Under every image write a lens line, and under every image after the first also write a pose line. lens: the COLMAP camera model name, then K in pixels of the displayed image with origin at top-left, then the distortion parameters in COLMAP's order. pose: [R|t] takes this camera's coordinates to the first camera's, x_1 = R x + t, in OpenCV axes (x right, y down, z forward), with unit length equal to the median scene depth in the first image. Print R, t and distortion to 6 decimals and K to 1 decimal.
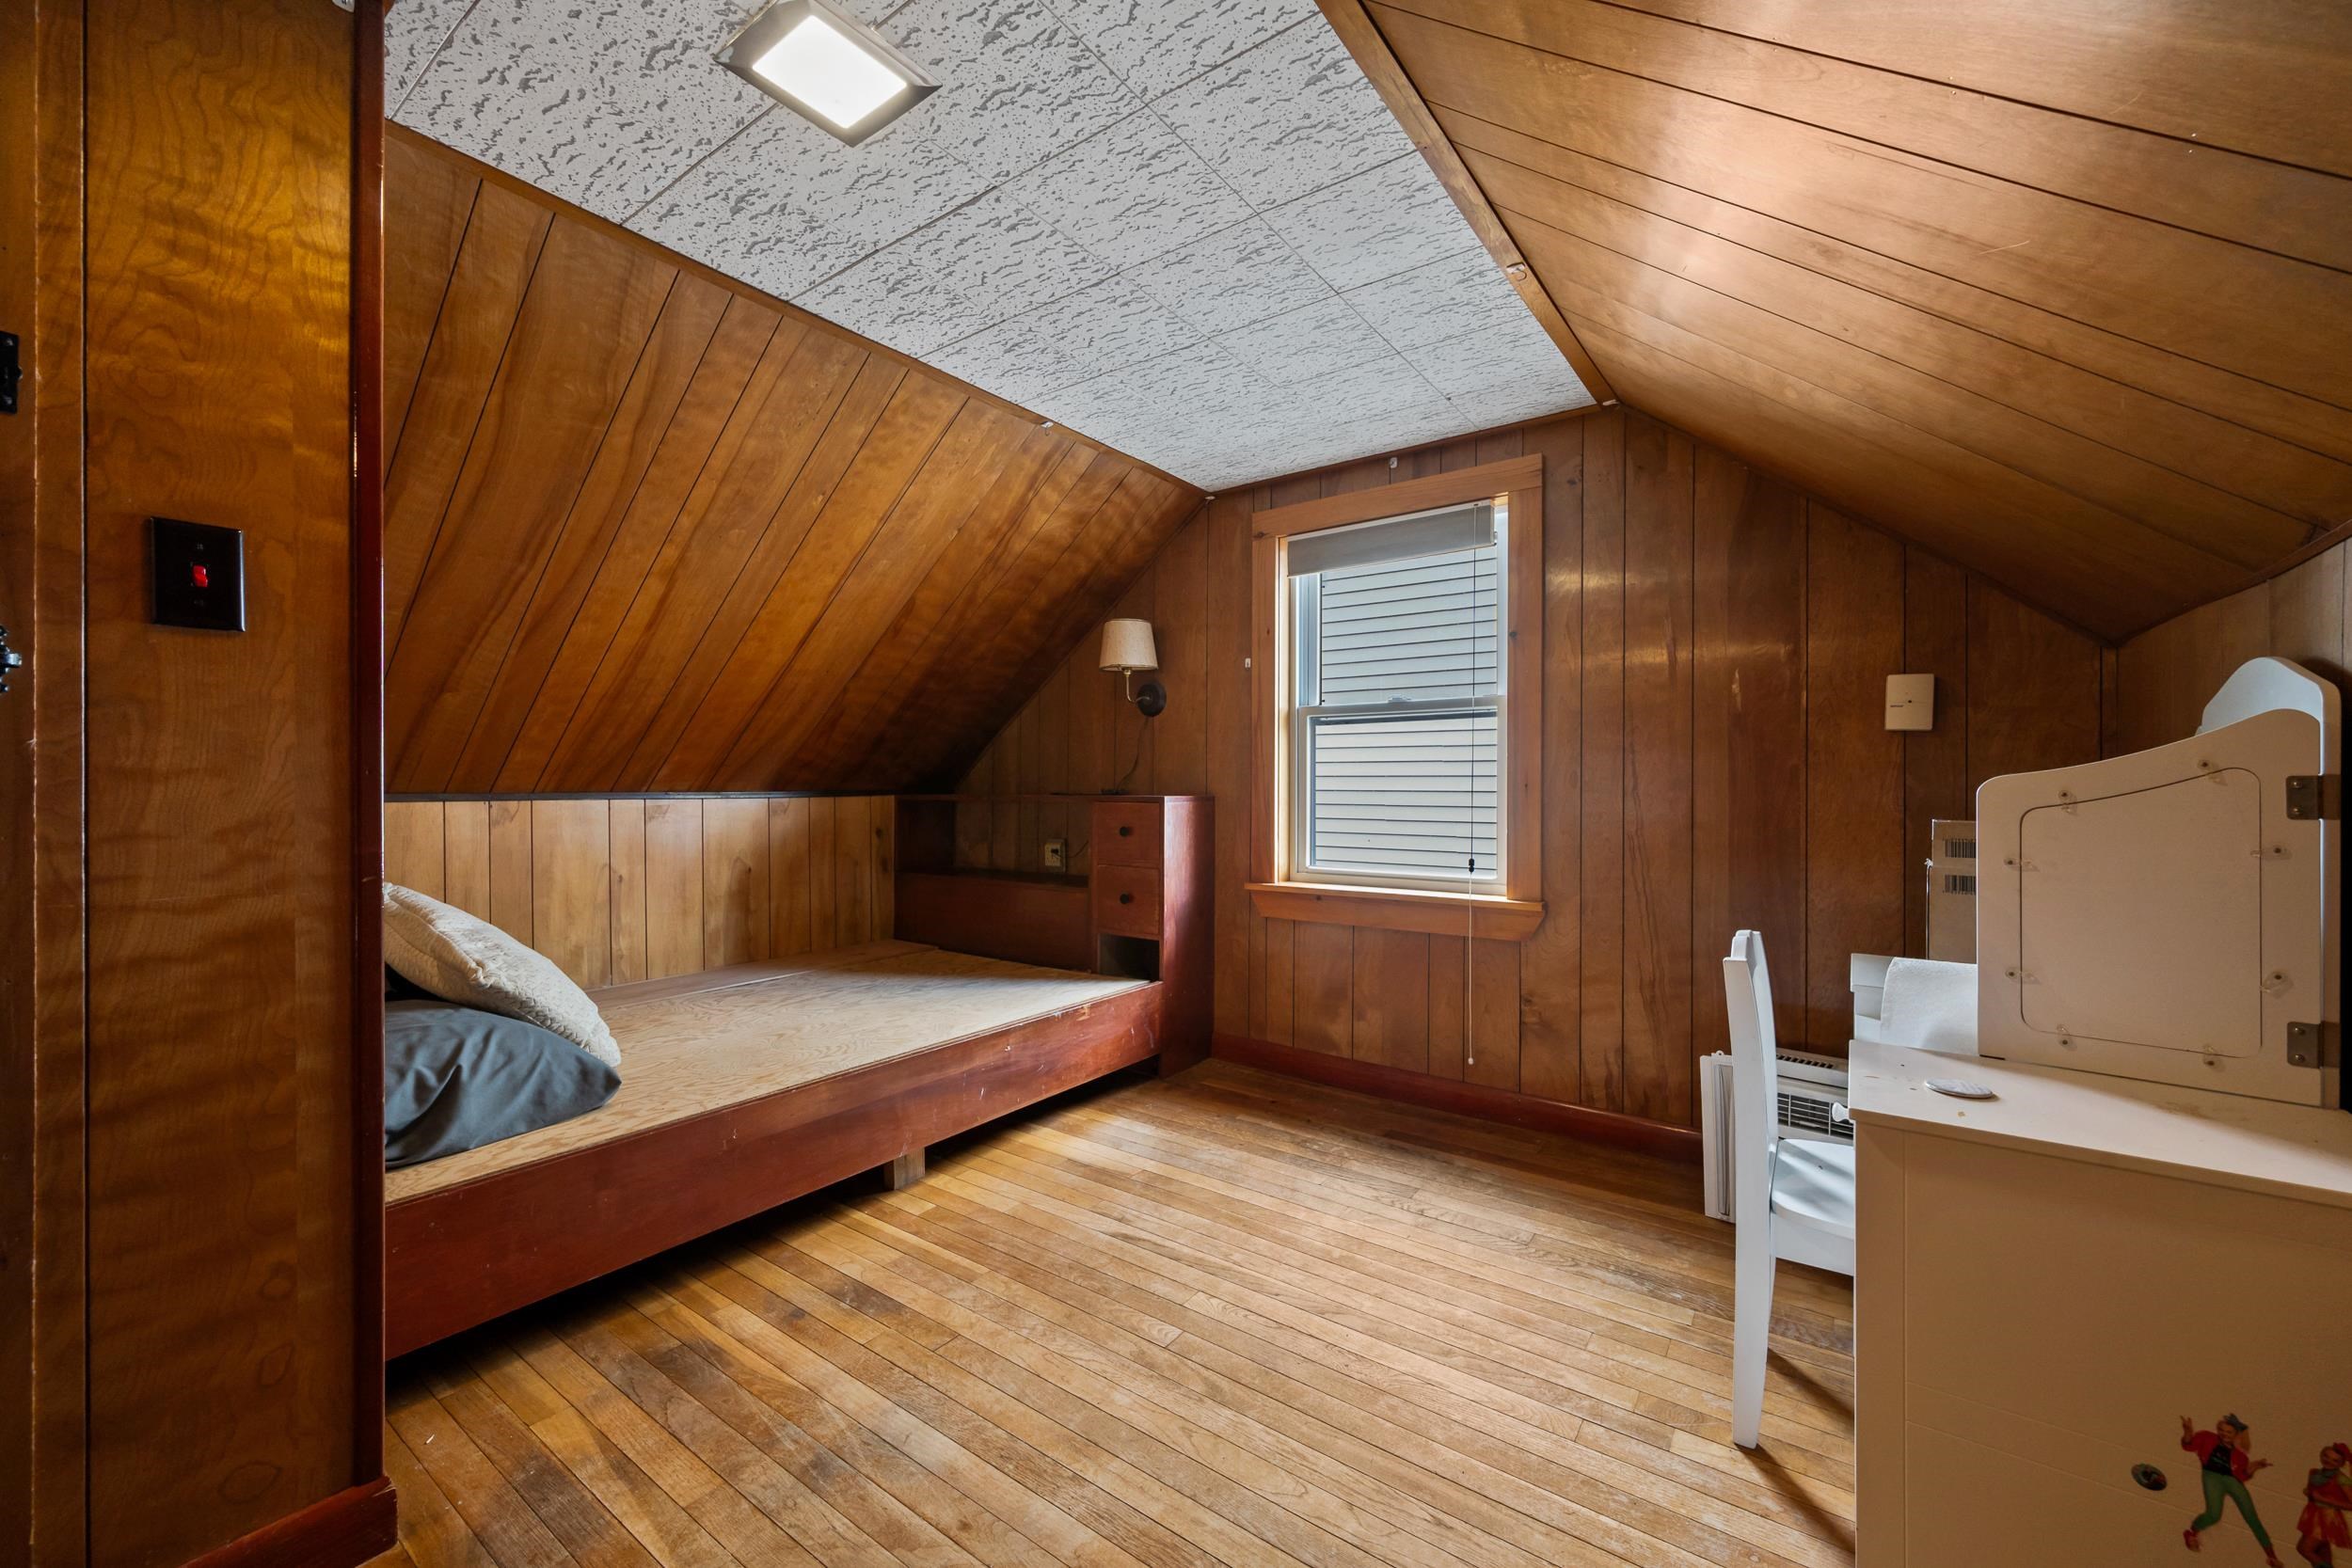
lens RADIAL K [[923.9, 0, 1181.6], [0, 923.9, 781.9], [0, 0, 1]] dist [-0.001536, 0.000526]
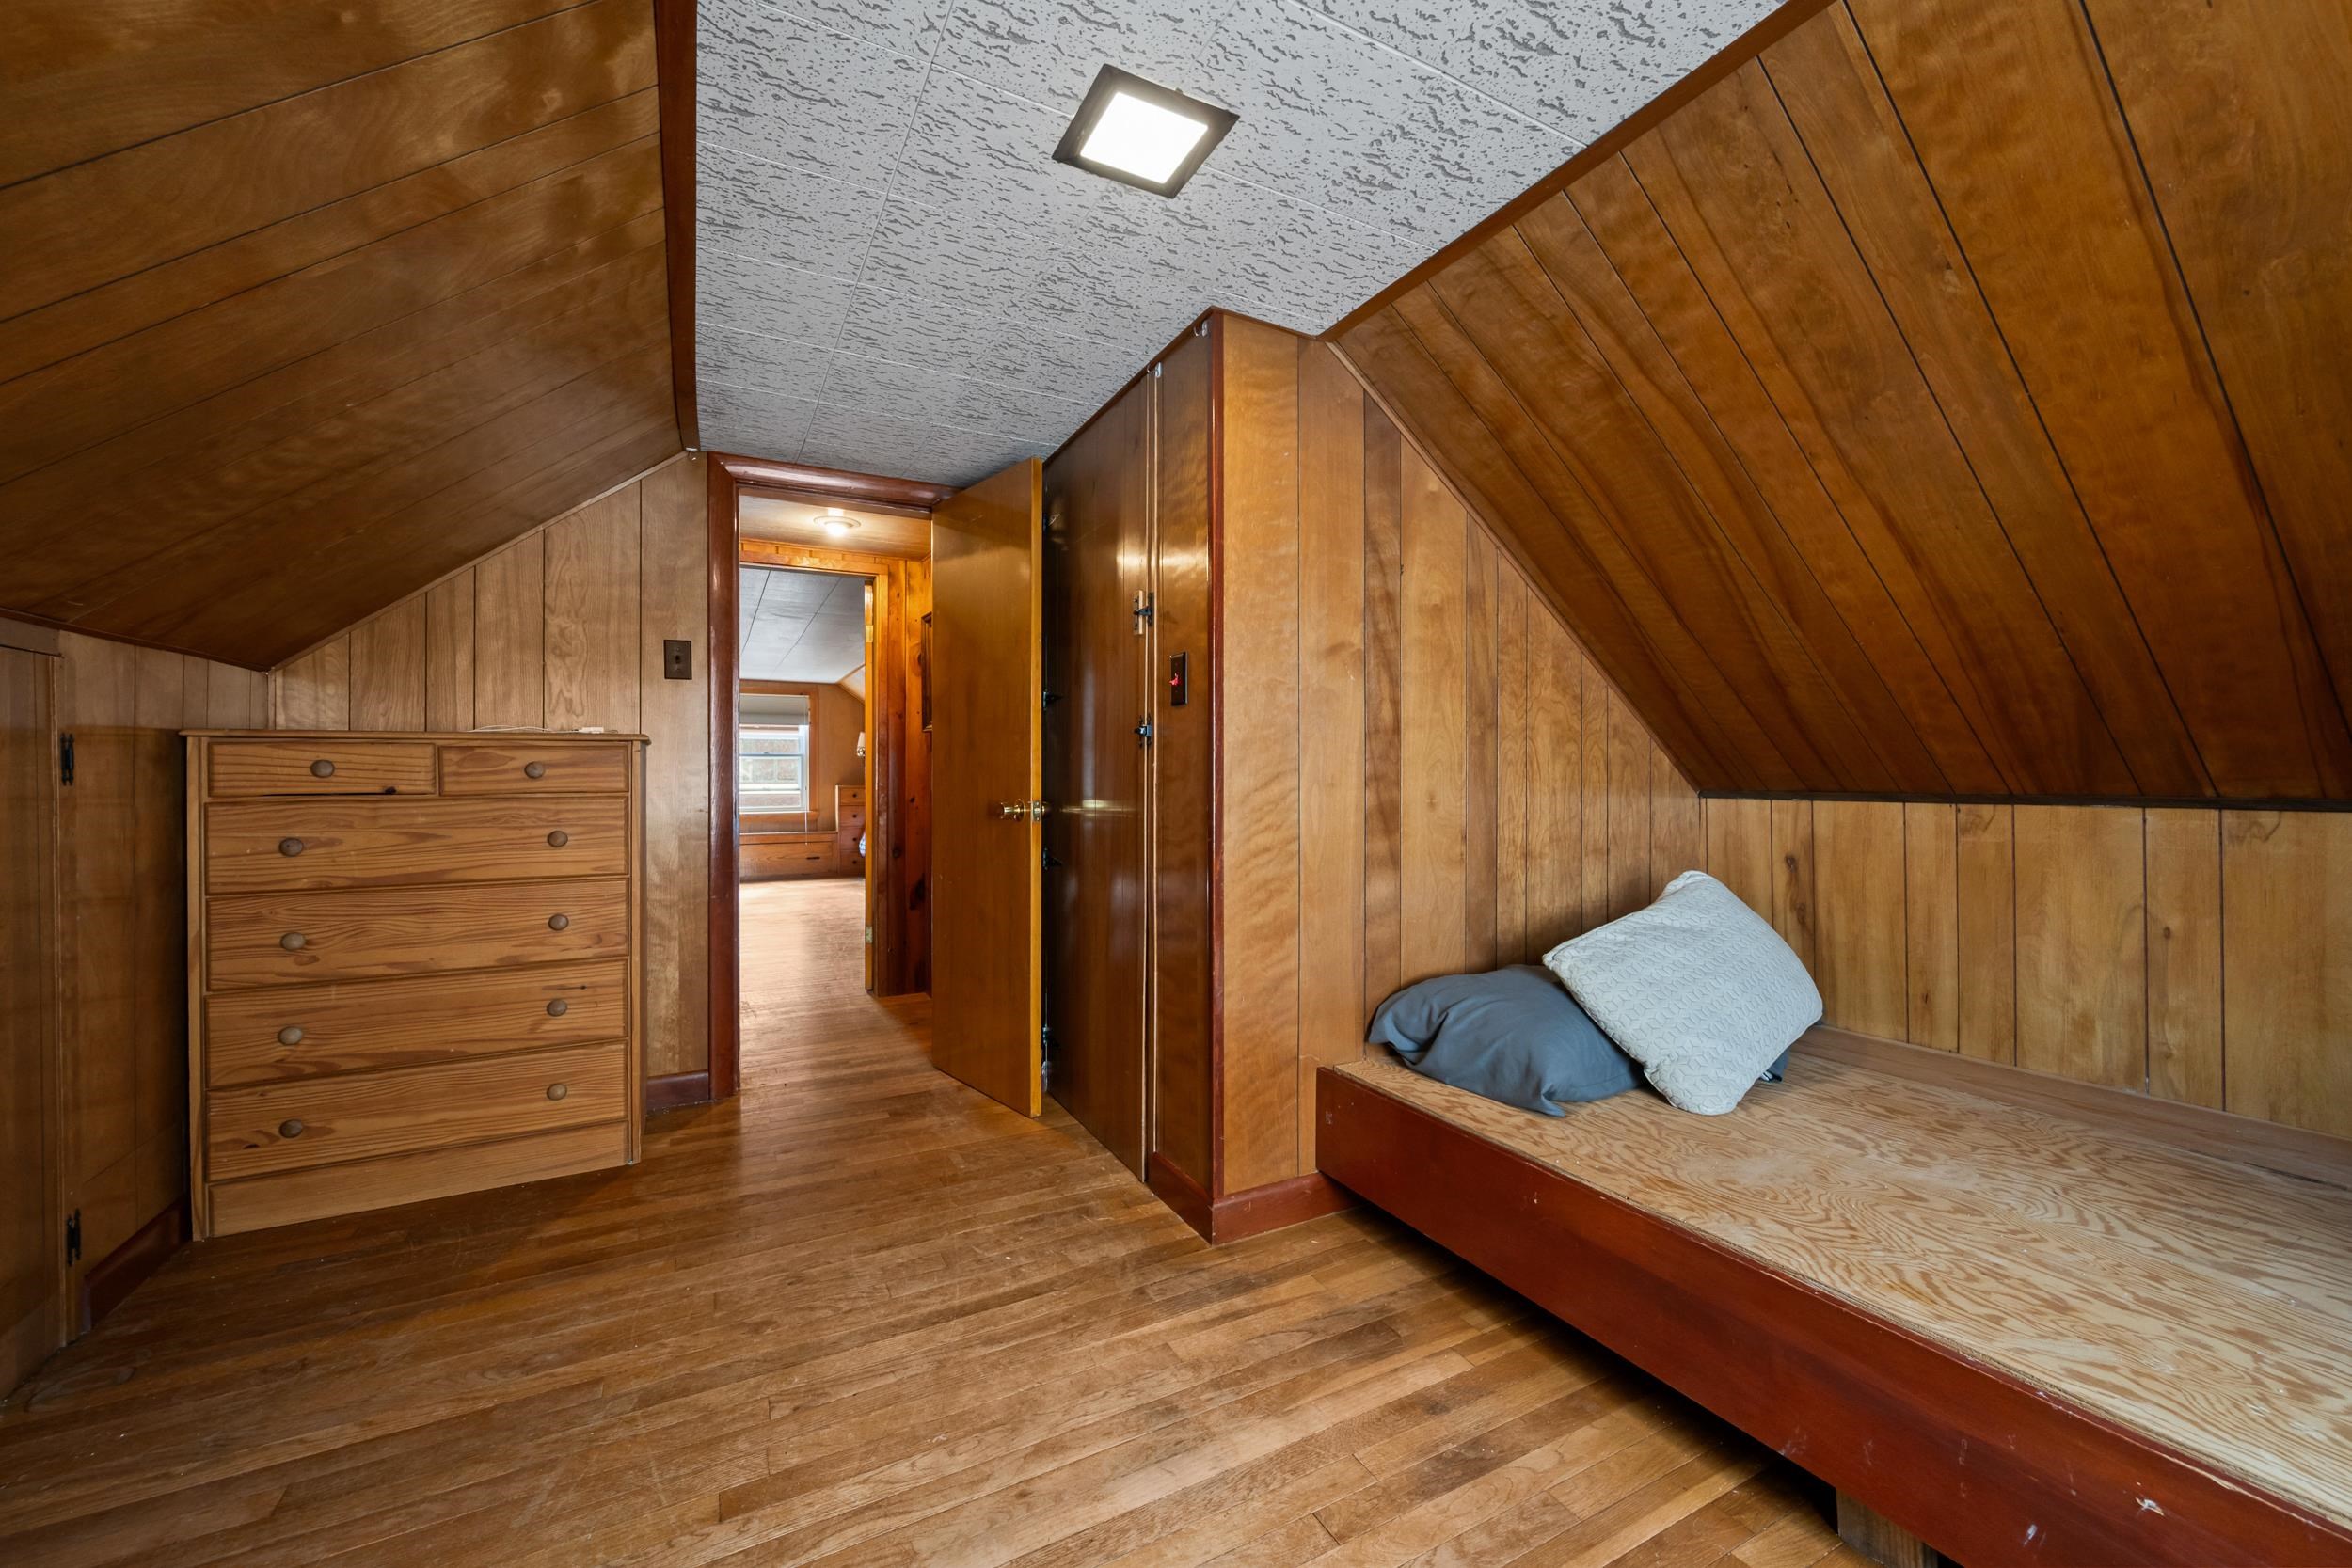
lens RADIAL K [[923.9, 0, 1188.6], [0, 923.9, 780.8], [0, 0, 1]] dist [-0.001536, 0.000526]
pose [[-0.442349, 0.001155, -0.896842, 0.446376], [0.001569, 0.999999, 0.000514, -0.001932], [0.896842, -0.001180, -0.442350, 1.174667]]
